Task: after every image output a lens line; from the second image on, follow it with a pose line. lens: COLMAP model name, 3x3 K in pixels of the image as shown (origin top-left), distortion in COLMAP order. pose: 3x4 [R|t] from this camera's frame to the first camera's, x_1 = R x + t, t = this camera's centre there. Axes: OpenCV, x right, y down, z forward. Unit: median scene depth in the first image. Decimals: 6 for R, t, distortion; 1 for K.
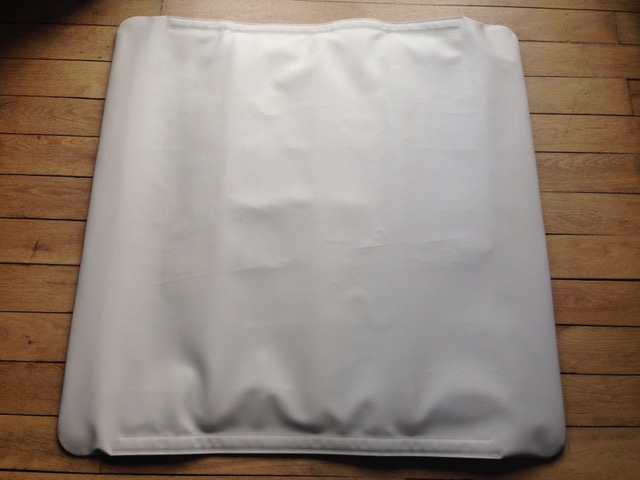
lens RADIAL K [[590.8, 0, 320.0], [0, 590.8, 240.0], [0, 0, 1]] dist [0.108024, -0.214789]
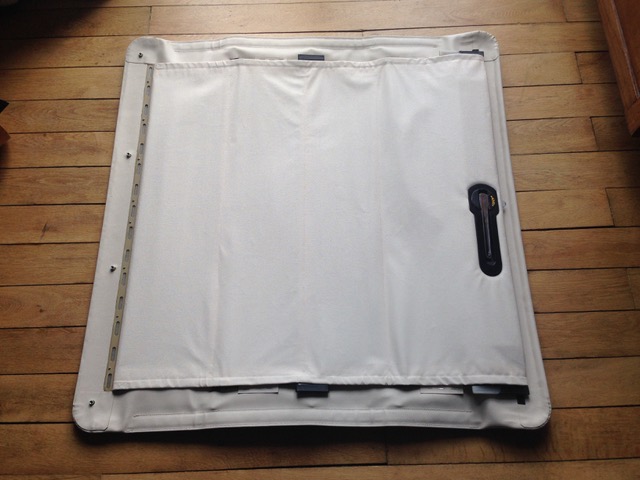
lens RADIAL K [[590.8, 0, 320.0], [0, 590.8, 240.0], [0, 0, 1]] dist [0.108024, -0.214789]
pose [[0.998856, -0.034772, 0.032818, 0.000520], [0.031486, 0.994901, 0.095816, -0.049864], [-0.035983, -0.094673, 0.994858, -0.111202]]
